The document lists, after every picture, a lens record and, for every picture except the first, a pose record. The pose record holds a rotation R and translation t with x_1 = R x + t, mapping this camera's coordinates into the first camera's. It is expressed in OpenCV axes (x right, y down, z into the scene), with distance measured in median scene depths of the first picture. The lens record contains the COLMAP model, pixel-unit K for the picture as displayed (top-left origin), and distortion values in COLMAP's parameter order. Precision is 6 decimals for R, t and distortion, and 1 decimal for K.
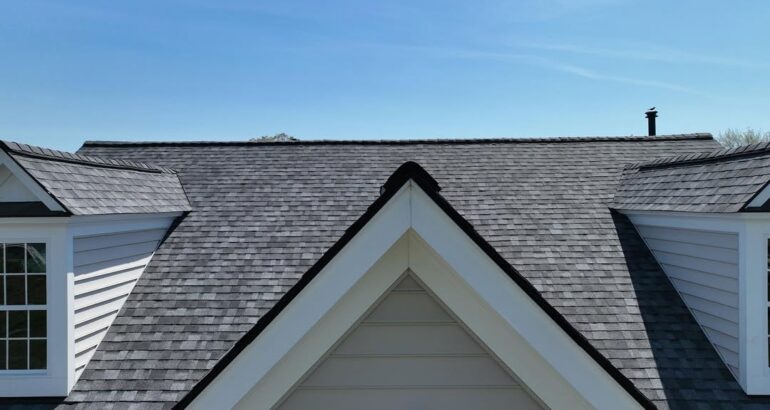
lens RADIAL K [[539.4, 0, 386.0], [0, 539.4, 204.9], [0, 0, 1]] dist [0.003545, 0.005779]
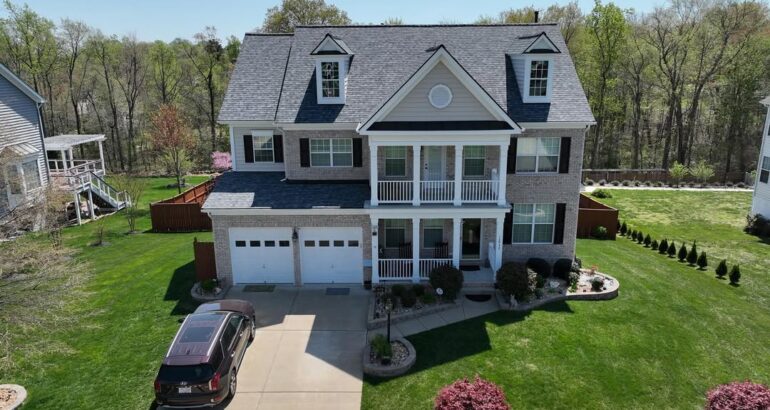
lens RADIAL K [[539.4, 0, 388.1], [0, 539.4, 203.1], [0, 0, 1]] dist [0.003545, 0.005779]
pose [[0.999963, -0.001207, 0.008471, -0.230406], [-0.001027, 0.965910, 0.258876, 0.033544], [-0.008494, -0.258875, 0.965873, -2.016180]]
